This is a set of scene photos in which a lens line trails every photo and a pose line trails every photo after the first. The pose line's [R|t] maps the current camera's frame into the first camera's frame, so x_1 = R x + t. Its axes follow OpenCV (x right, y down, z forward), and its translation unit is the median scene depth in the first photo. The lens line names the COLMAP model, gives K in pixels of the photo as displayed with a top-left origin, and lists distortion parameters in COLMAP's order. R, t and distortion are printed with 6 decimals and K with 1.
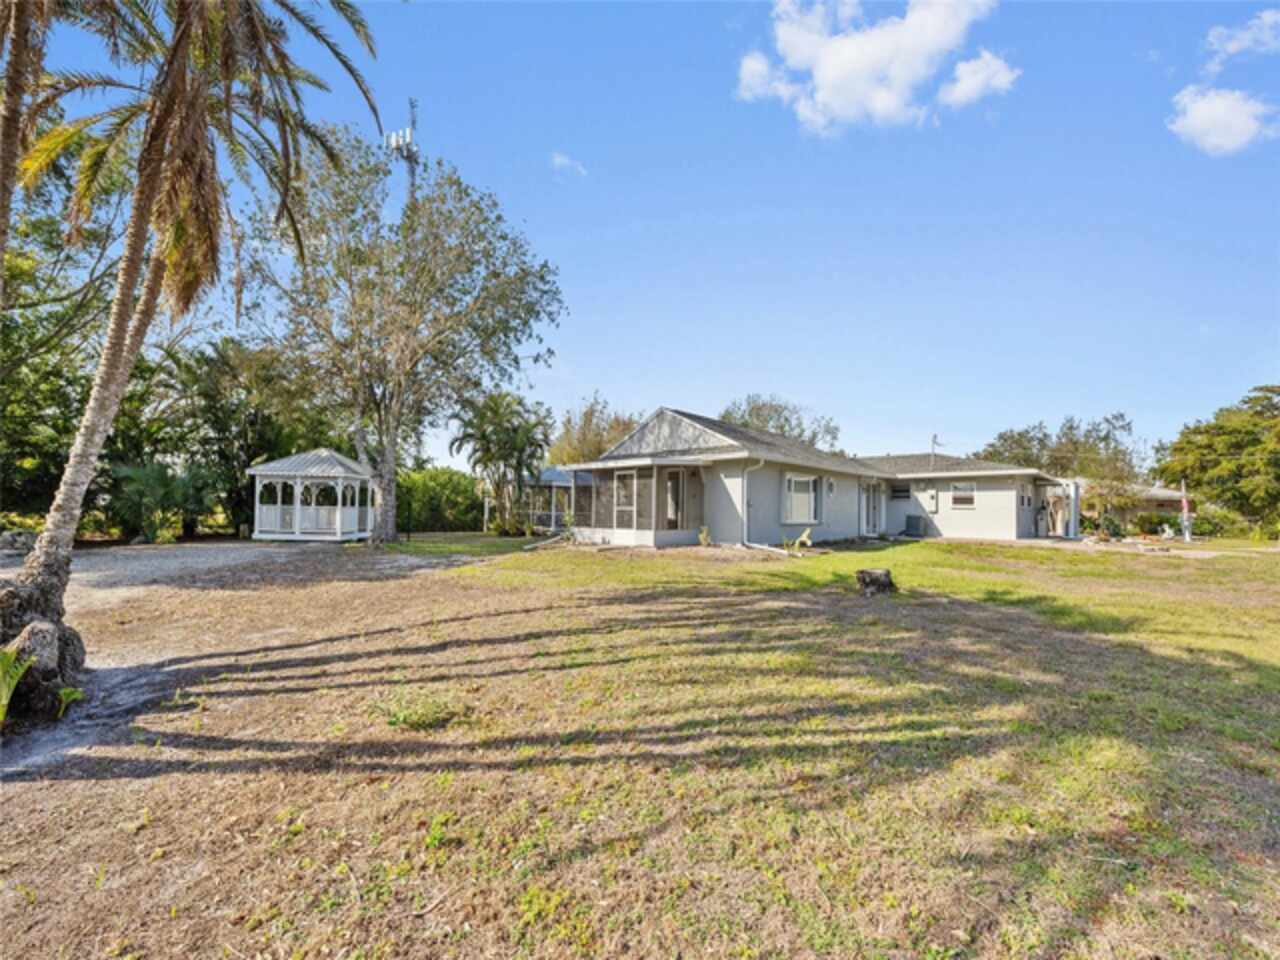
lens RADIAL K [[513.9, 0, 640.7], [0, 513.9, 473.1], [0, 0, 1]] dist [-0.001404, -0.000400]
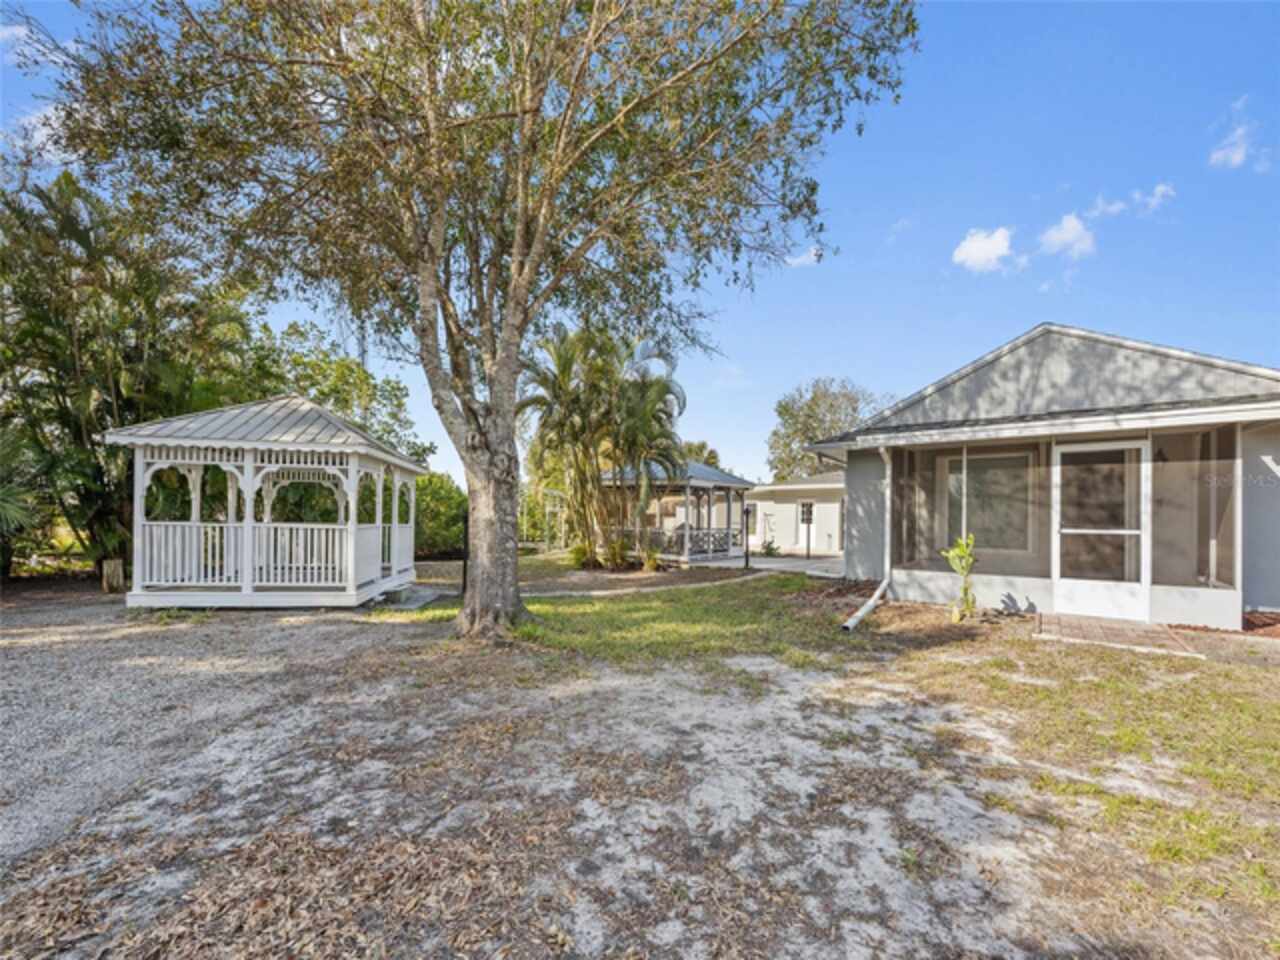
lens RADIAL K [[513.9, 0, 639.9], [0, 513.9, 493.1], [0, 0, 1]] dist [-0.001404, -0.000400]
pose [[0.992374, 0.007285, 0.123046, -0.399740], [-0.009648, 0.999780, 0.018621, 0.028429], [-0.122884, -0.019666, 0.992226, 0.544211]]
